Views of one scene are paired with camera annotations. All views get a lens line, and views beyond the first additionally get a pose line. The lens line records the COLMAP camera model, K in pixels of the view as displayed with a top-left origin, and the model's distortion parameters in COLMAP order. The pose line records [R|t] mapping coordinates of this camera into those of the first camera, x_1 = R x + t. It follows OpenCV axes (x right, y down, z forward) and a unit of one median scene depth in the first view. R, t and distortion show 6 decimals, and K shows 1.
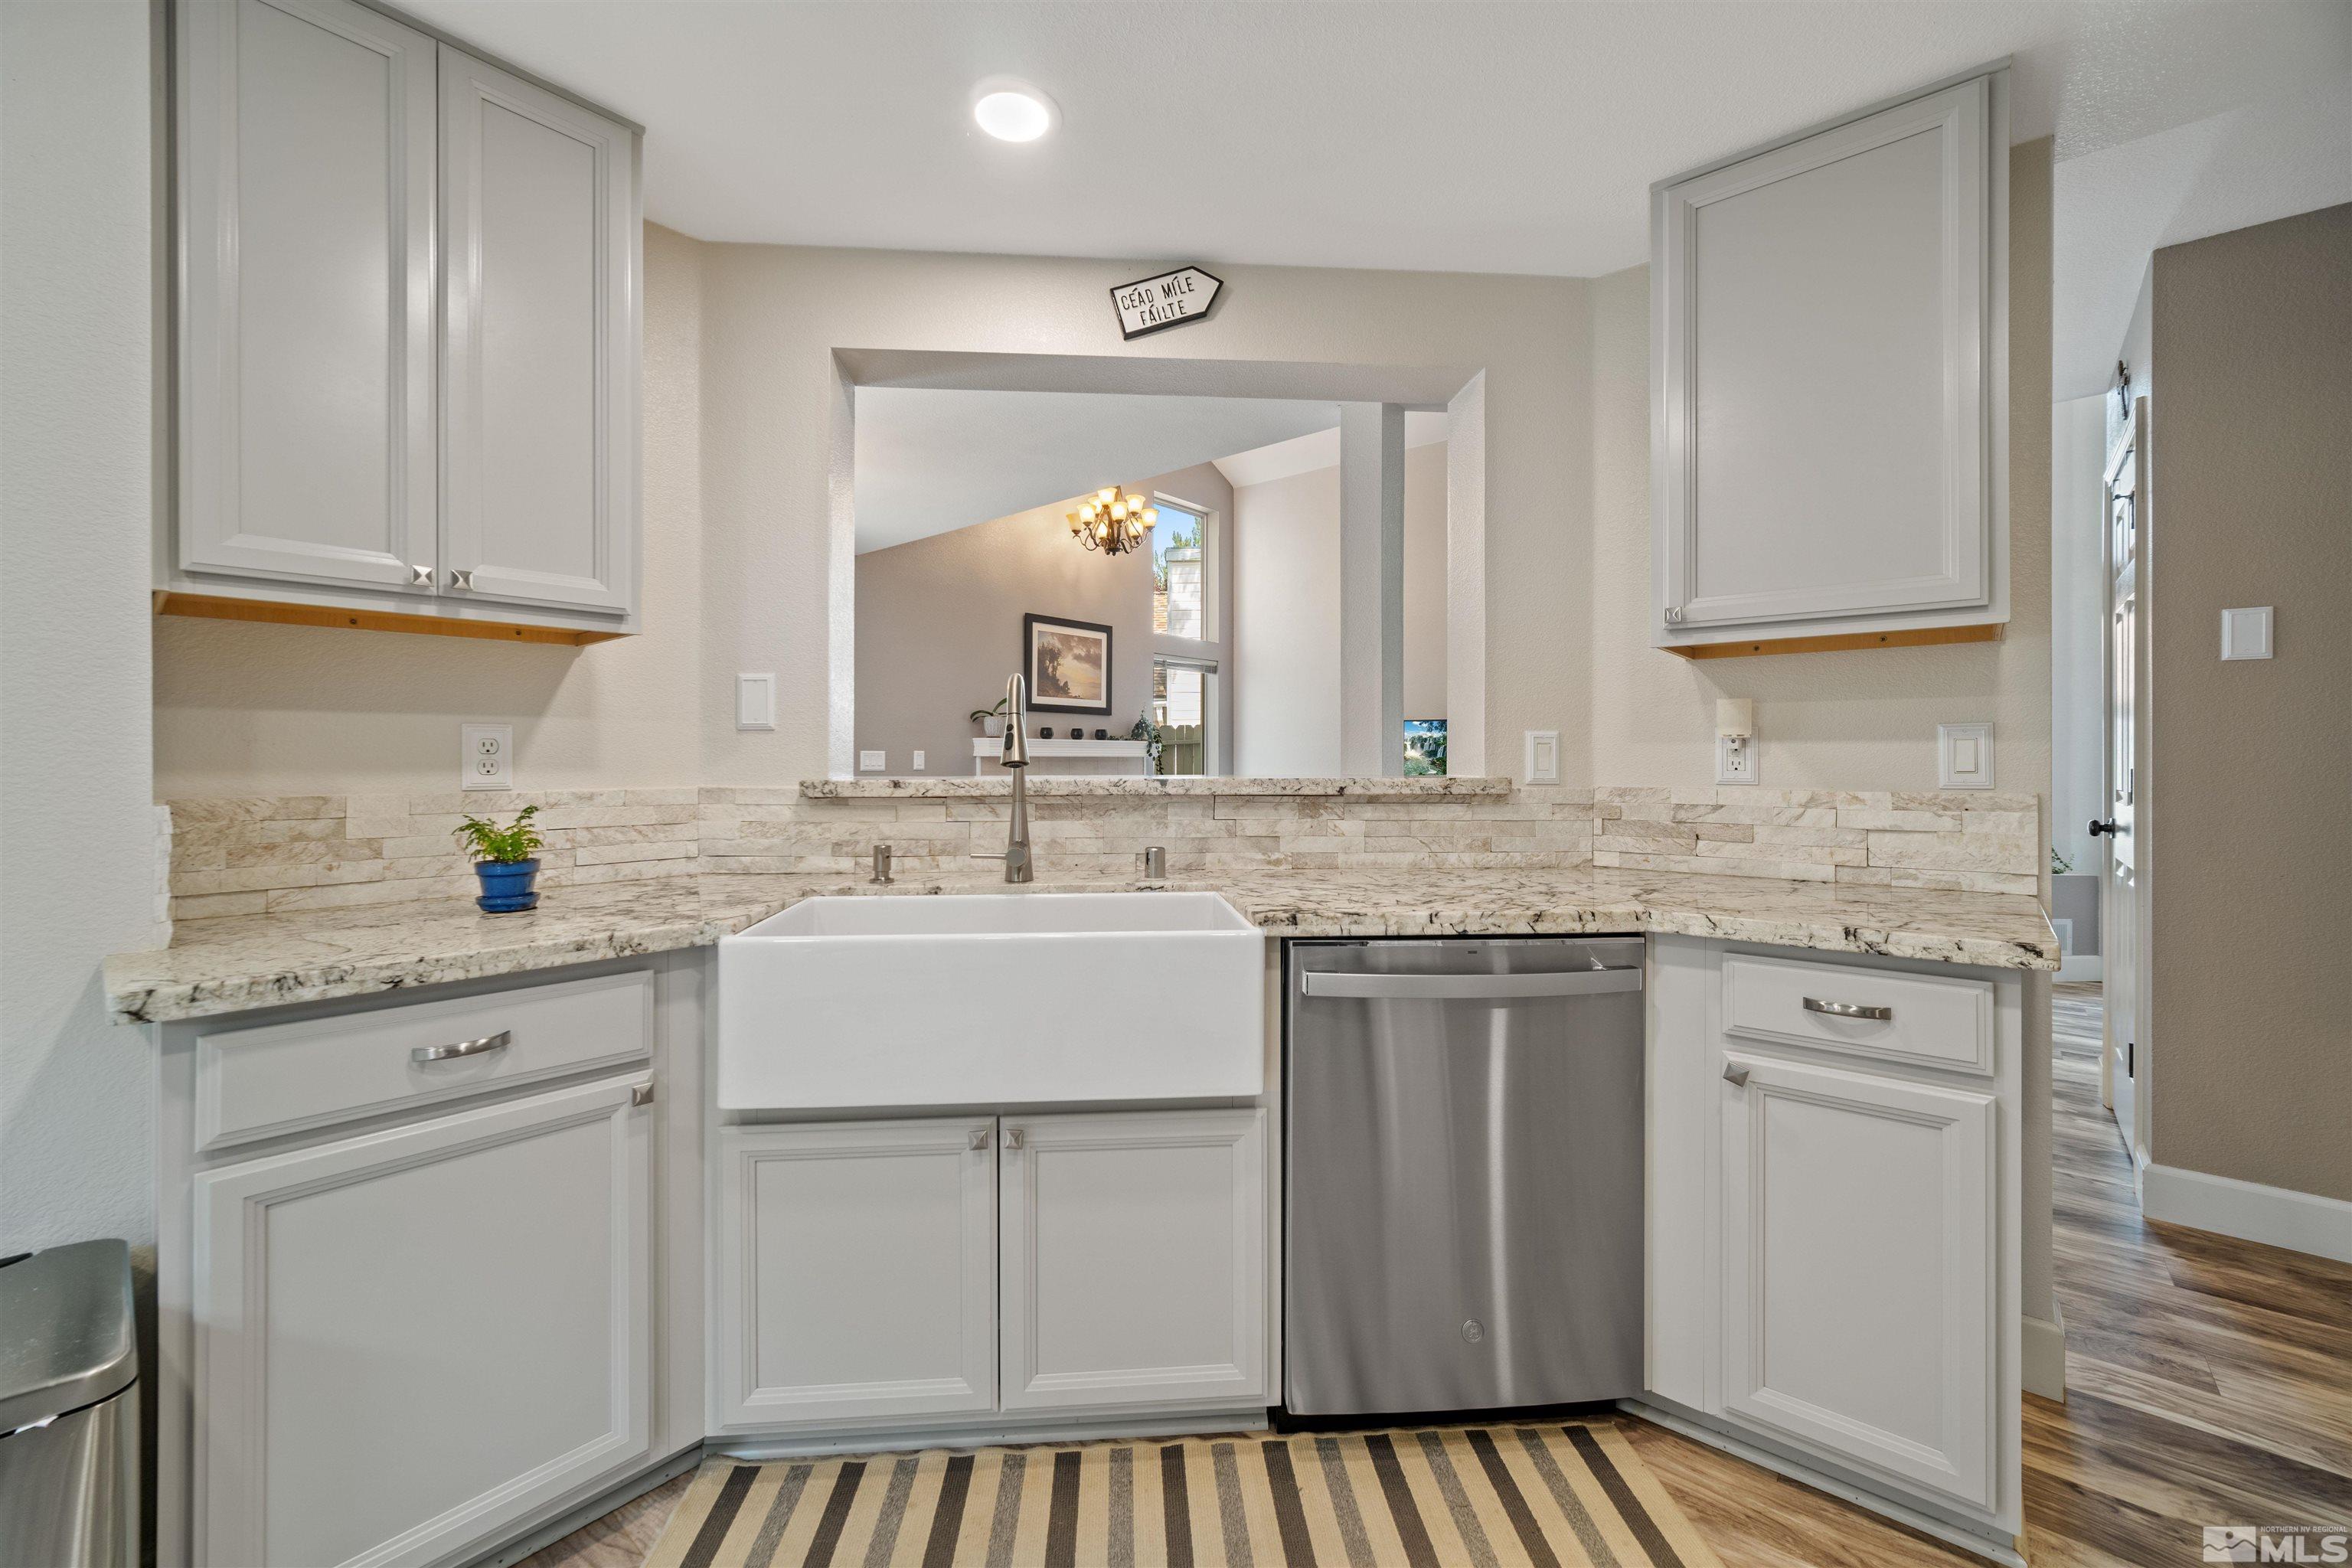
lens RADIAL K [[952.7, 0, 1175.6], [0, 952.7, 766.9], [0, 0, 1]] dist [-0.000766, 0.000428]
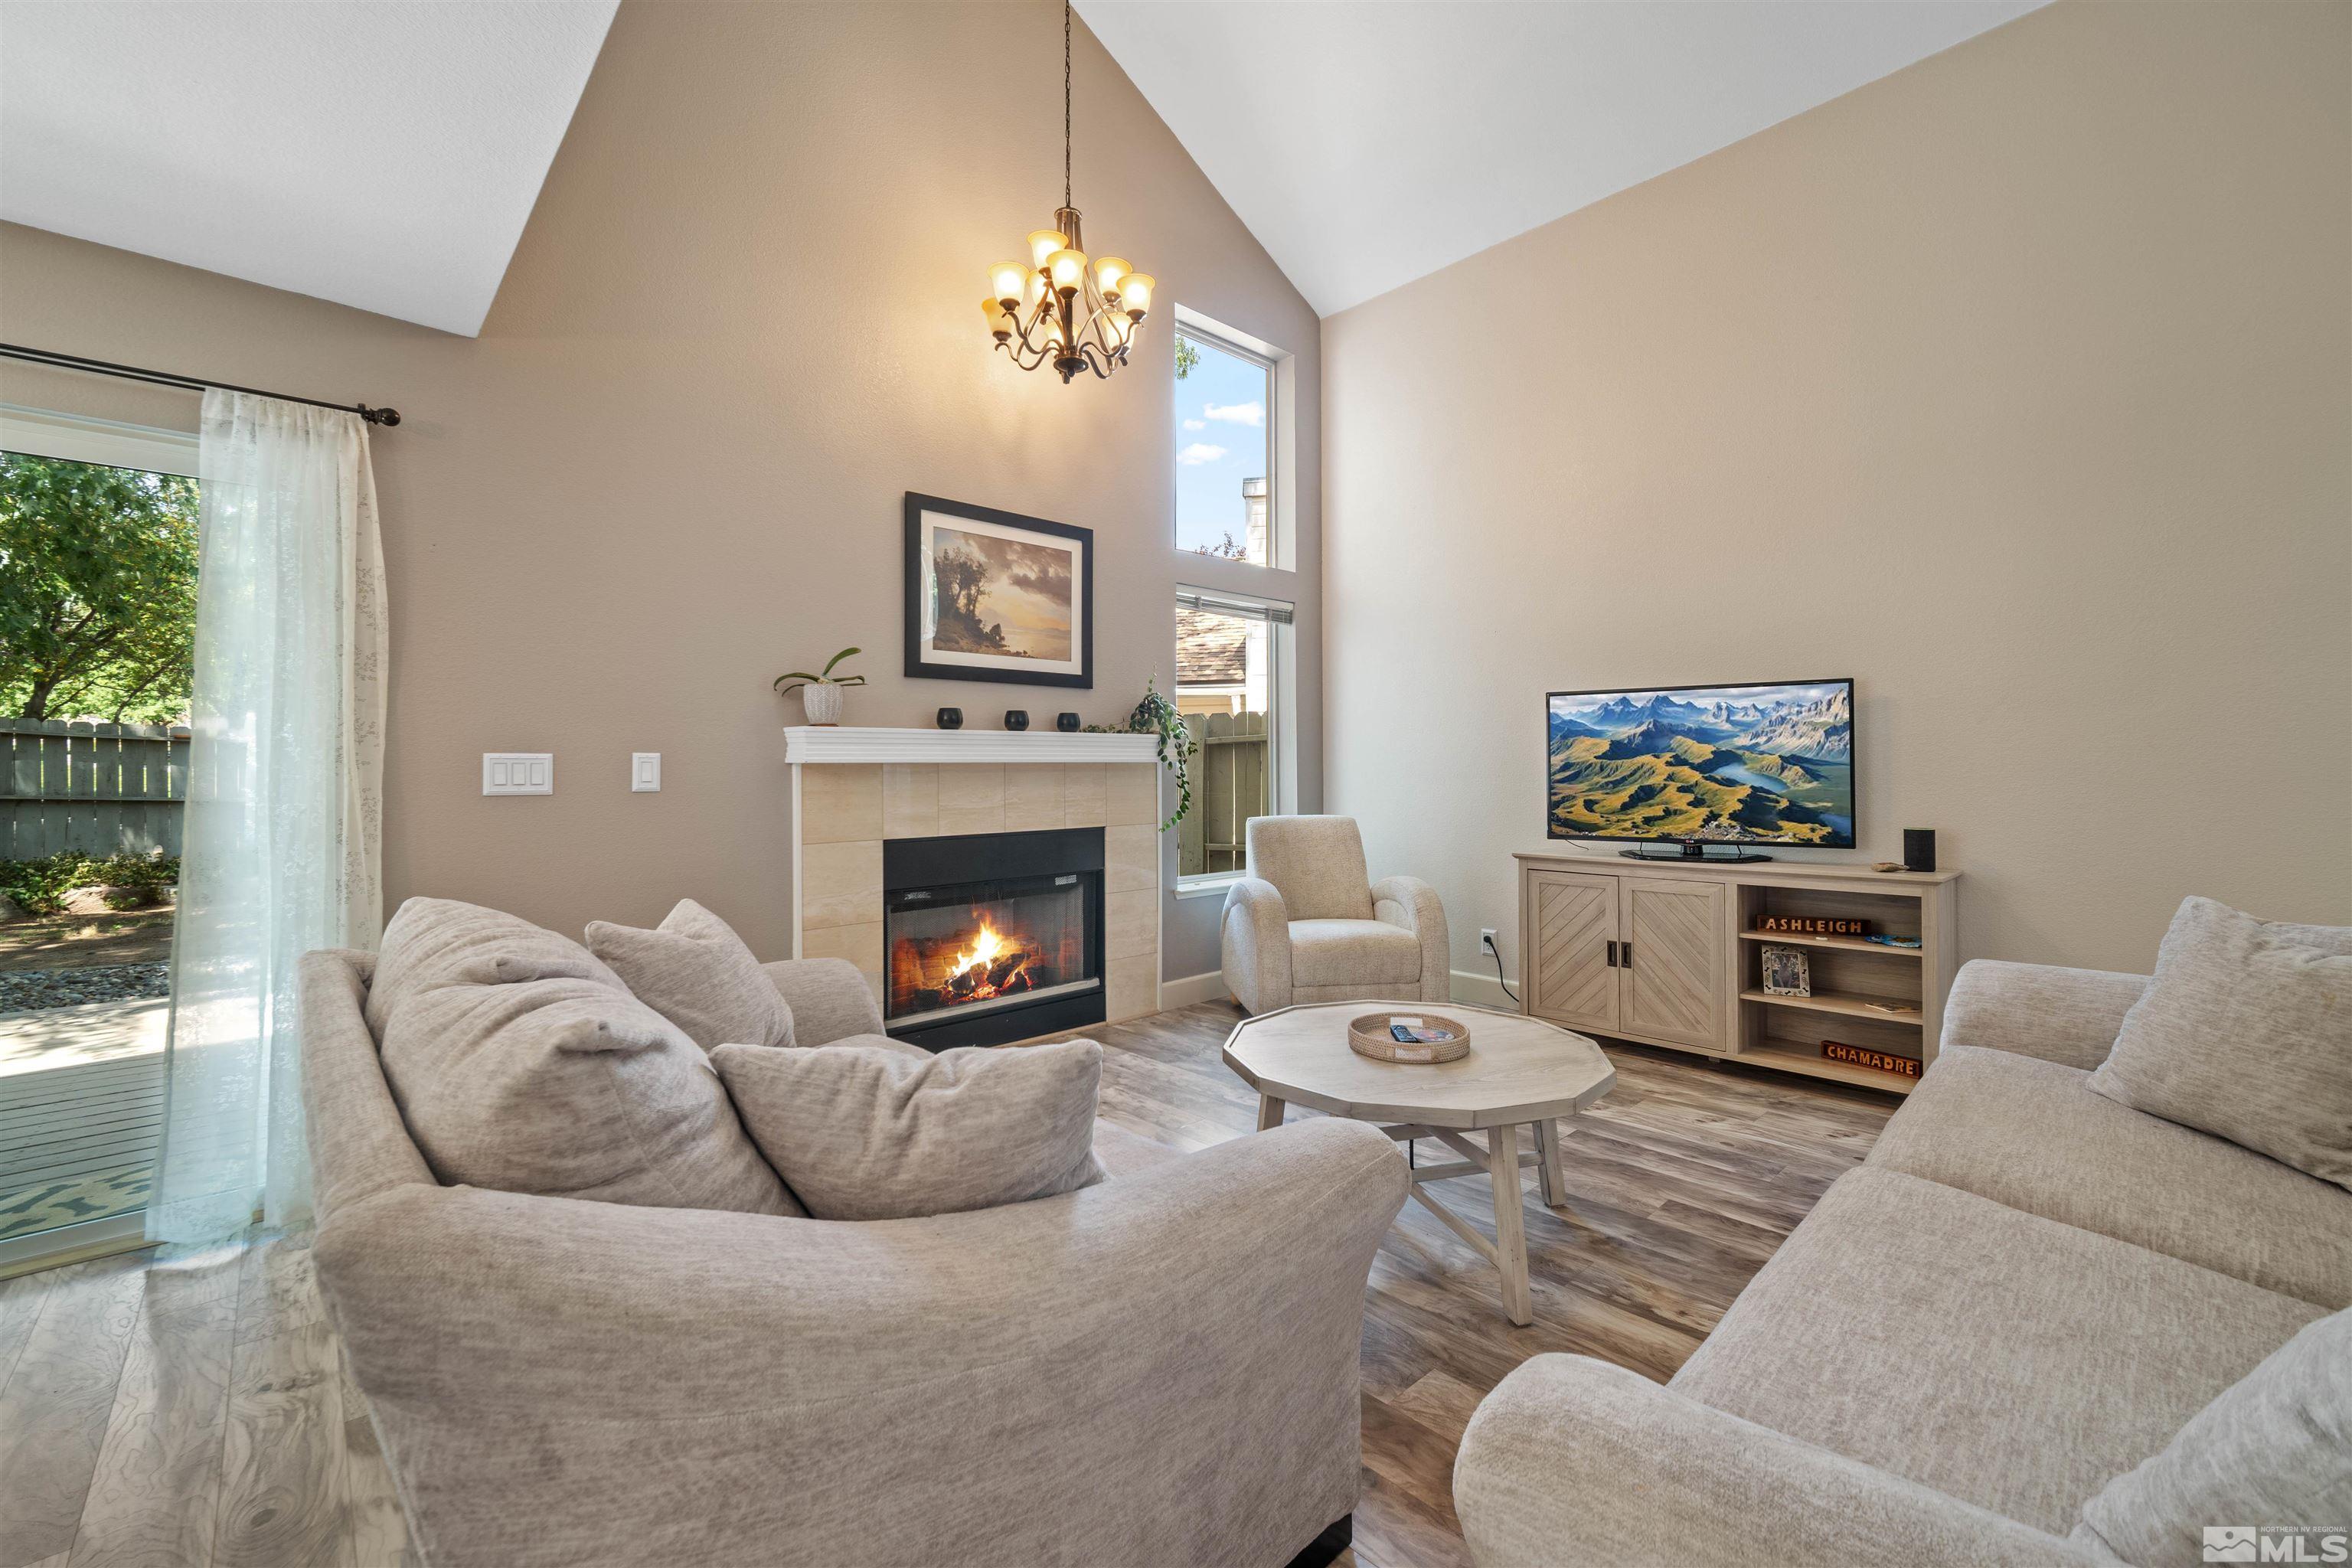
lens RADIAL K [[952.7, 0, 1174.8], [0, 952.7, 760.4], [0, 0, 1]] dist [-0.000766, 0.000428]
pose [[0.991739, -0.006138, -0.128128, 0.054606], [0.004442, 0.999899, -0.013518, -0.004065], [0.128198, 0.012837, 0.991666, 0.469157]]
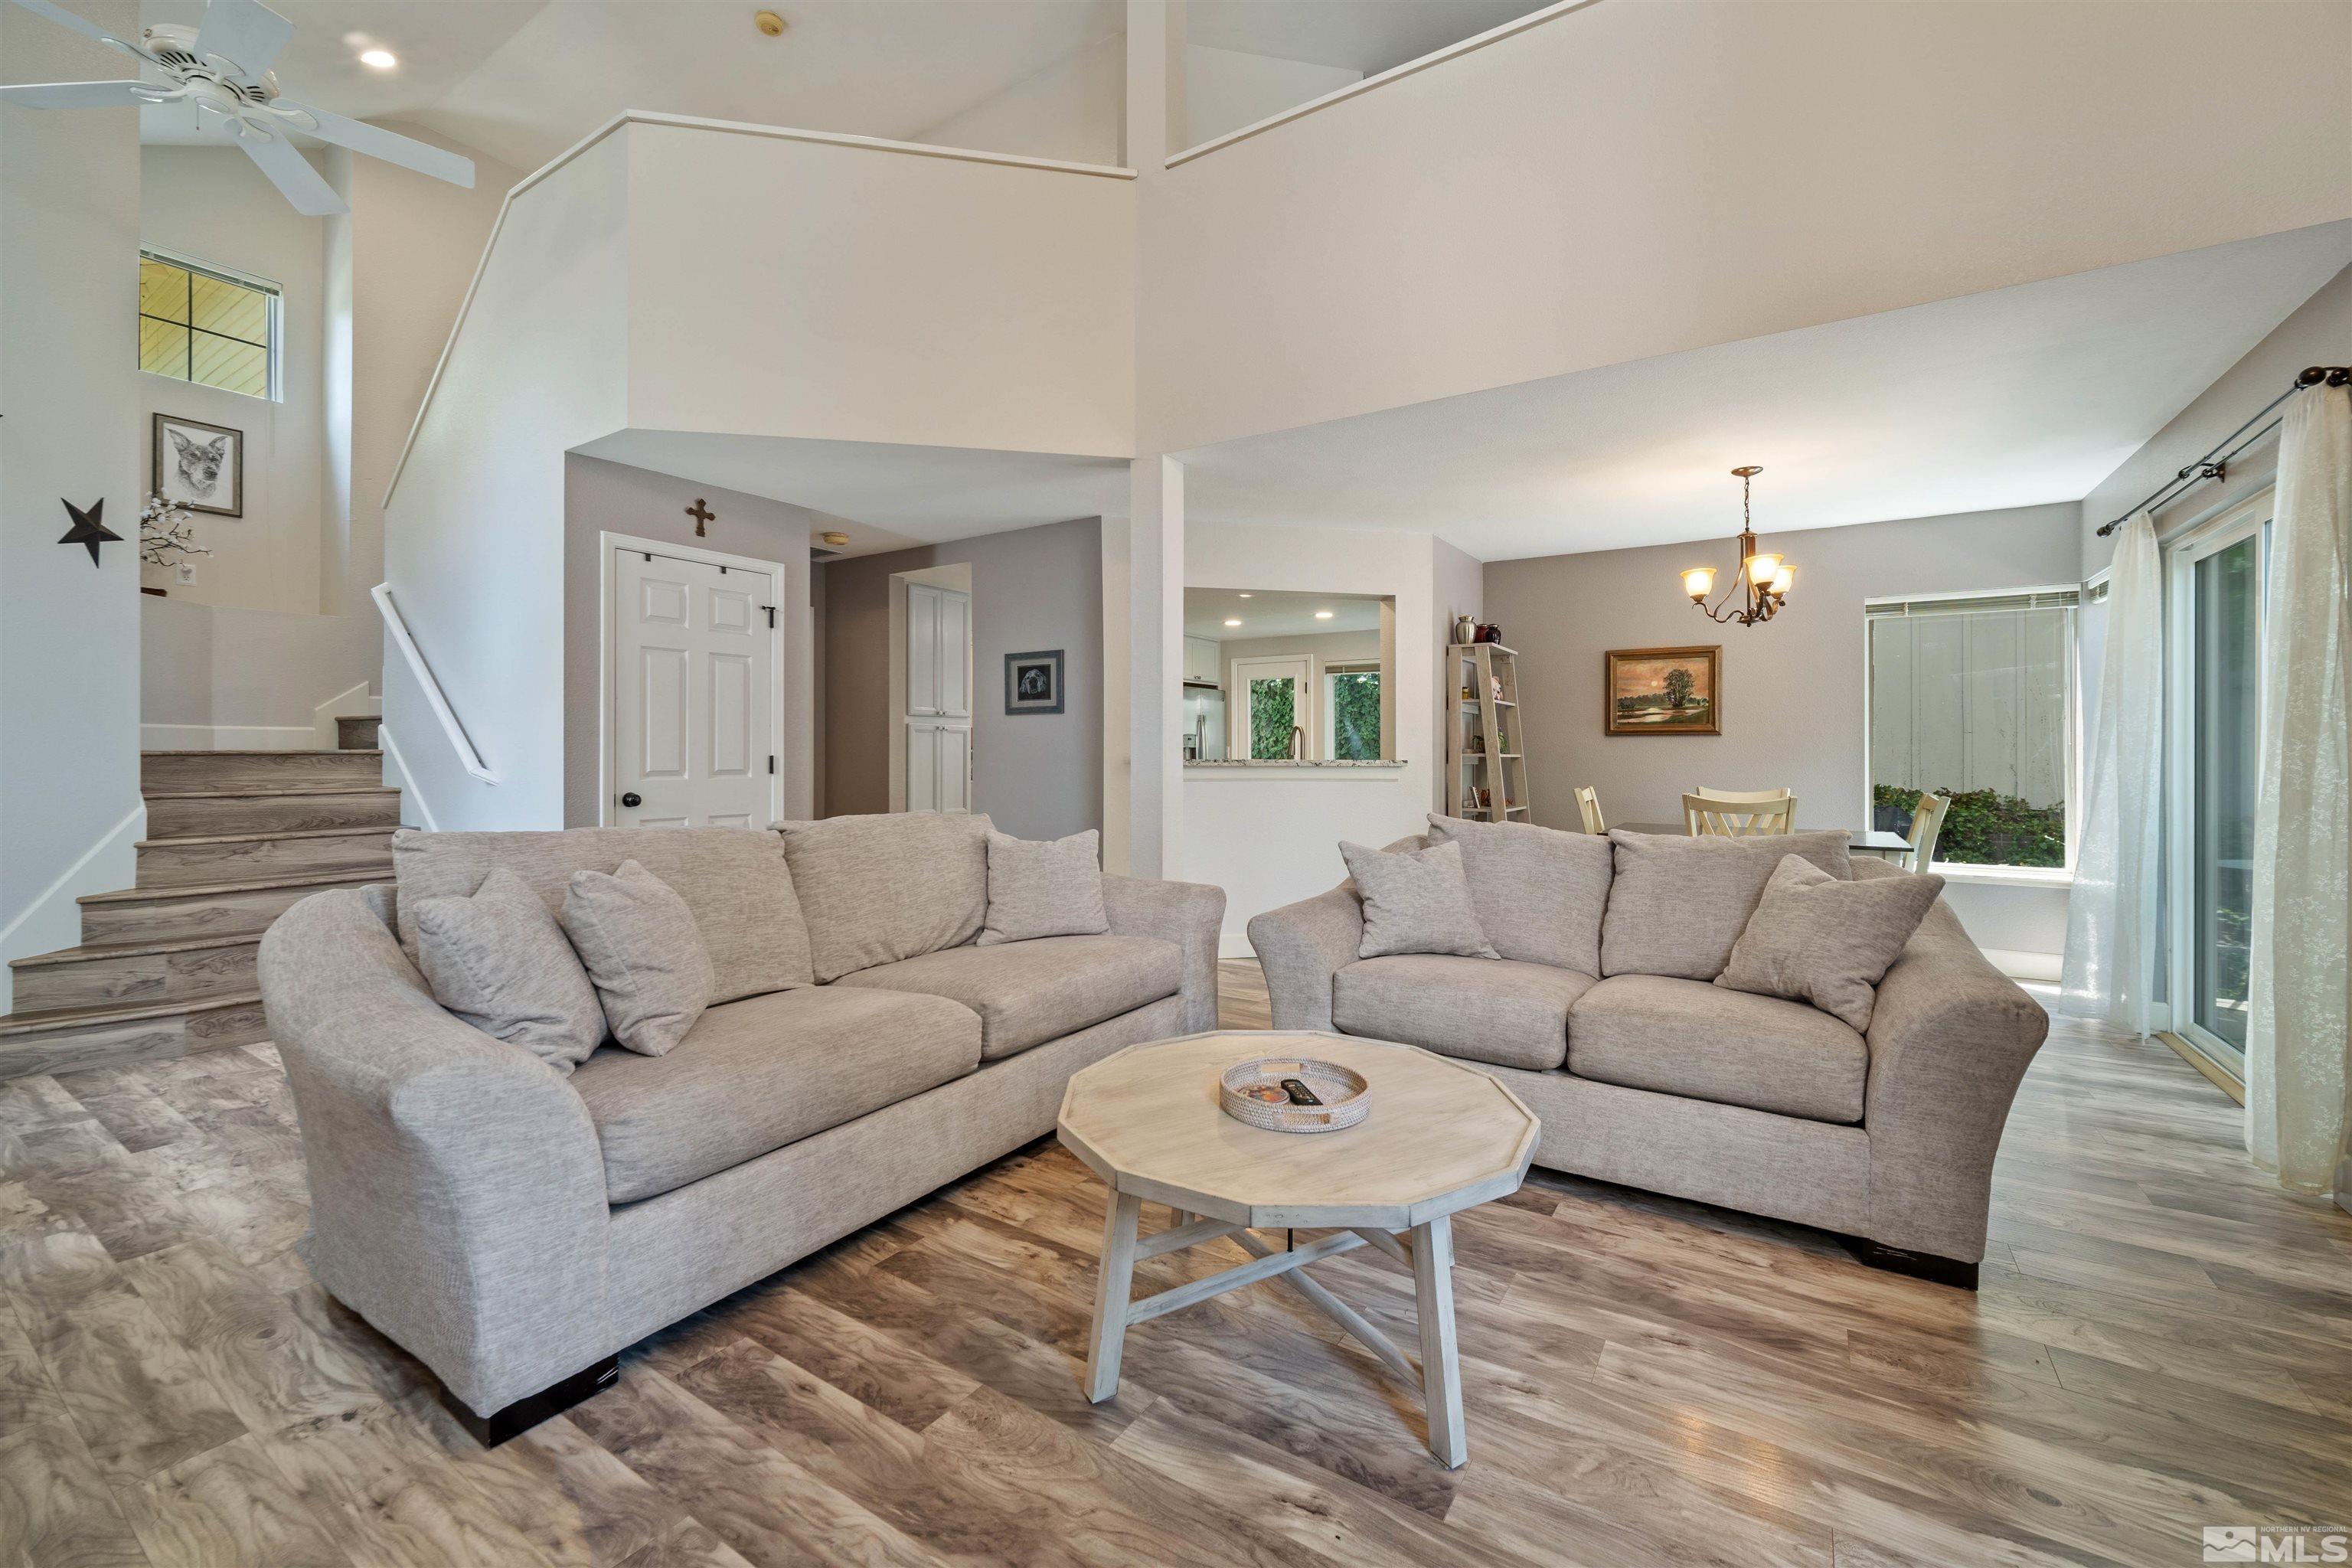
lens RADIAL K [[952.7, 0, 1187.2], [0, 952.7, 765.9], [0, 0, 1]] dist [-0.000766, 0.000428]
pose [[-0.991487, 0.000324, -0.130206, 0.153836], [-0.002370, 0.999786, 0.020534, -0.006782], [0.130184, 0.020668, -0.991274, 1.054747]]
